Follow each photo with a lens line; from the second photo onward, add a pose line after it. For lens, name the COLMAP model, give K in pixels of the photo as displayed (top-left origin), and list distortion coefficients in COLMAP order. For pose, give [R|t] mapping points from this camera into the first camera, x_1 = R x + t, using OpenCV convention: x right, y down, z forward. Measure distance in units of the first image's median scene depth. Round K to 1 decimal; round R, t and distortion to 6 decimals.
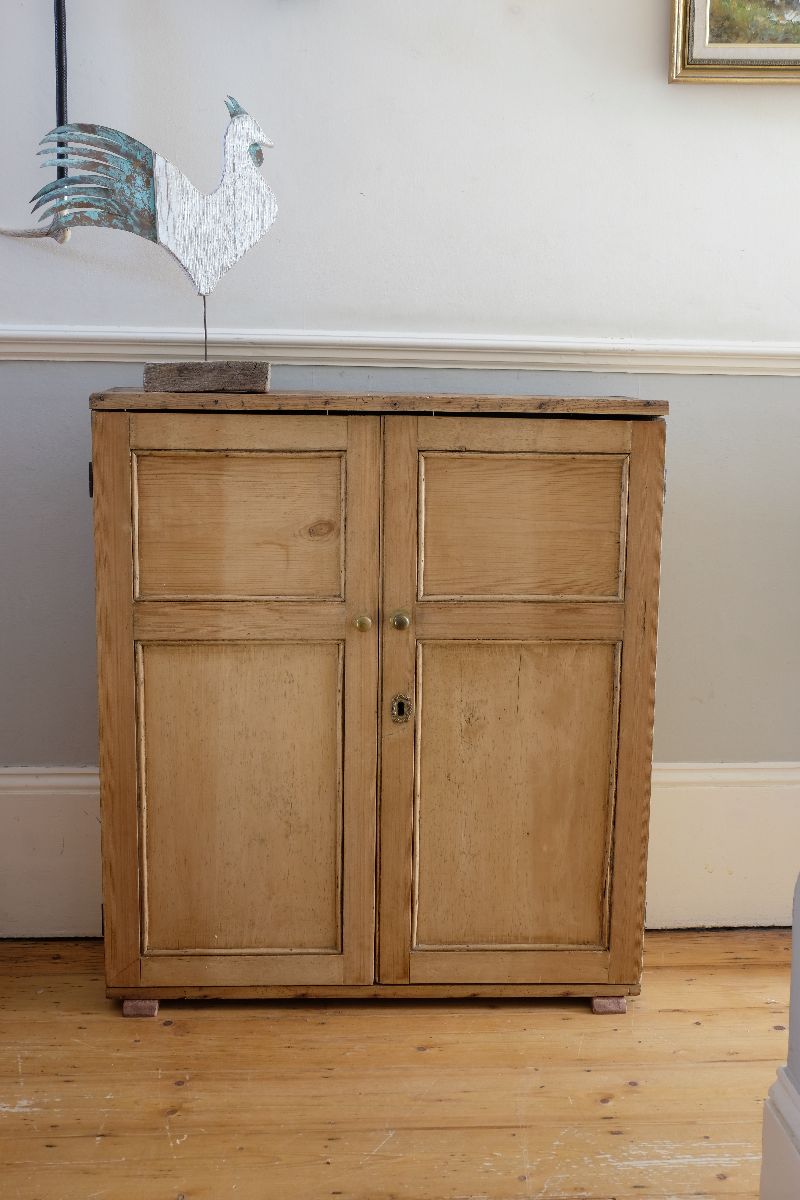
lens RADIAL K [[1480.3, 0, 395.6], [0, 1480.3, 588.1], [0, 0, 1]] dist [-0.018498, 0.000000]
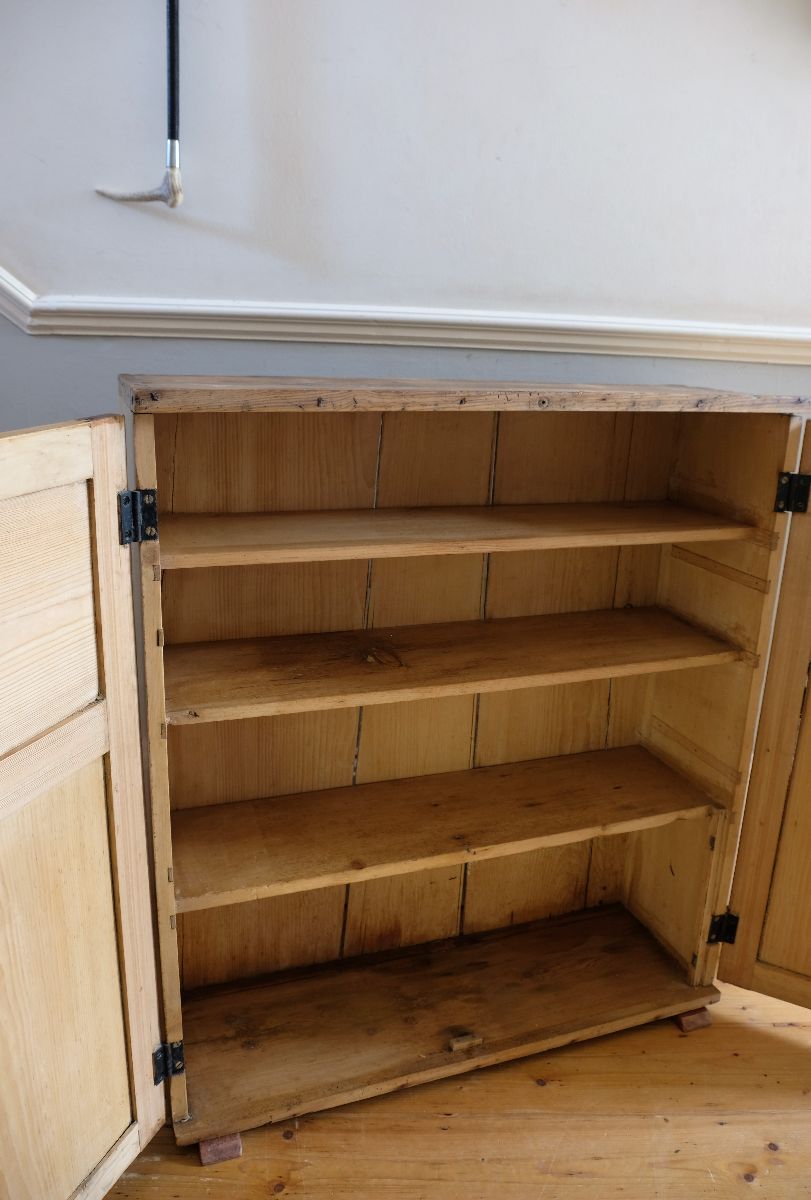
lens RADIAL K [[858.8, 0, 399.5], [0, 858.8, 554.5], [0, 0, 1]] dist [-0.046406, 0.007199]
pose [[0.999098, 0.027703, -0.032192, -0.068736], [-0.024269, 0.994432, 0.102549, -0.085315], [0.034853, -0.101676, 0.994207, 0.508788]]
